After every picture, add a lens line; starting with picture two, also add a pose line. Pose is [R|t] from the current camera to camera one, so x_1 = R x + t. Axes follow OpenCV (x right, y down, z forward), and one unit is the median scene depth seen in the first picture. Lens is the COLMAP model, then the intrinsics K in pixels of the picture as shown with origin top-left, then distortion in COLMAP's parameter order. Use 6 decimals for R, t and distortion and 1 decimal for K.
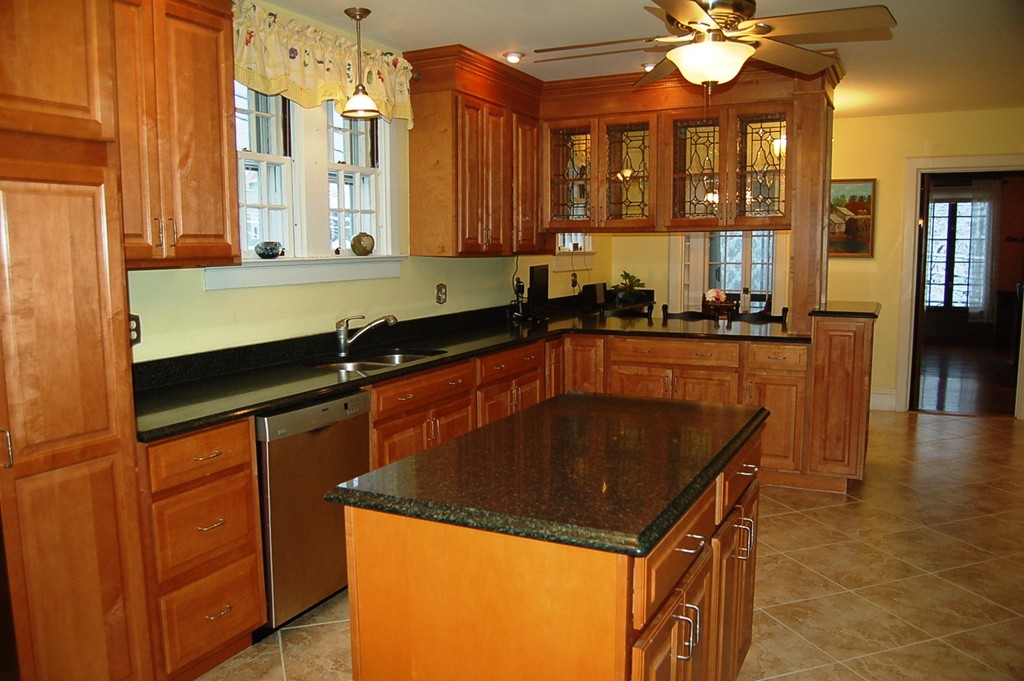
lens RADIAL K [[796.3, 0, 514.0], [0, 796.3, 346.1], [0, 0, 1]] dist [-0.076238, 0.011000]
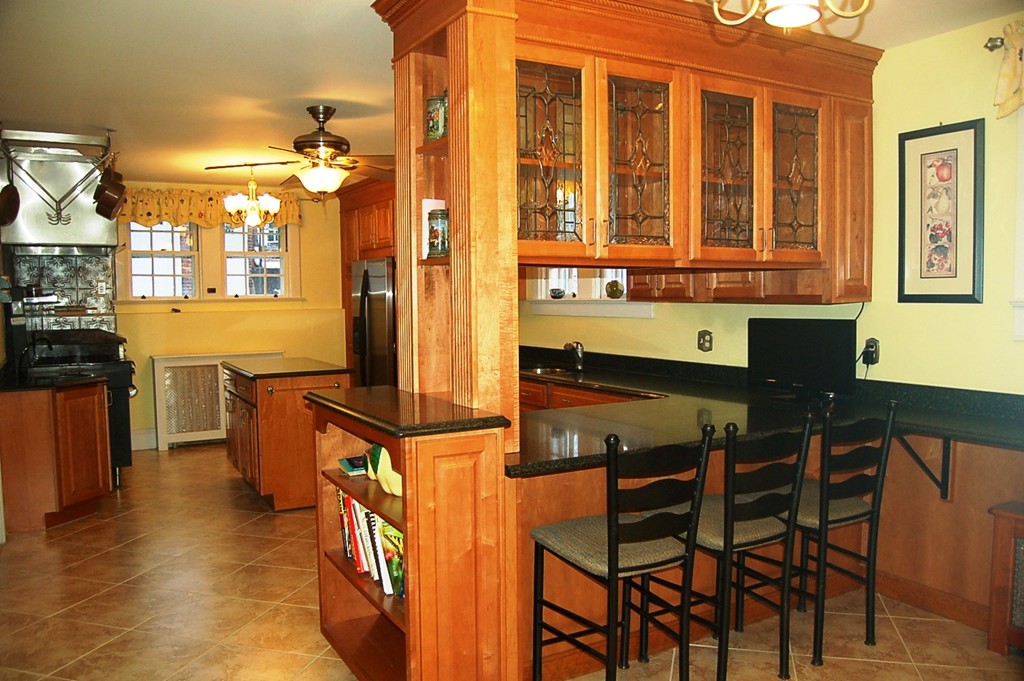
lens RADIAL K [[796.3, 0, 514.1], [0, 796.3, 341.8], [0, 0, 1]] dist [-0.076238, 0.011000]
pose [[-0.539017, 0.048496, -0.840897, 0.820361], [-0.093397, 0.988743, 0.116890, -0.160020], [0.837101, 0.141543, -0.528420, 1.399441]]
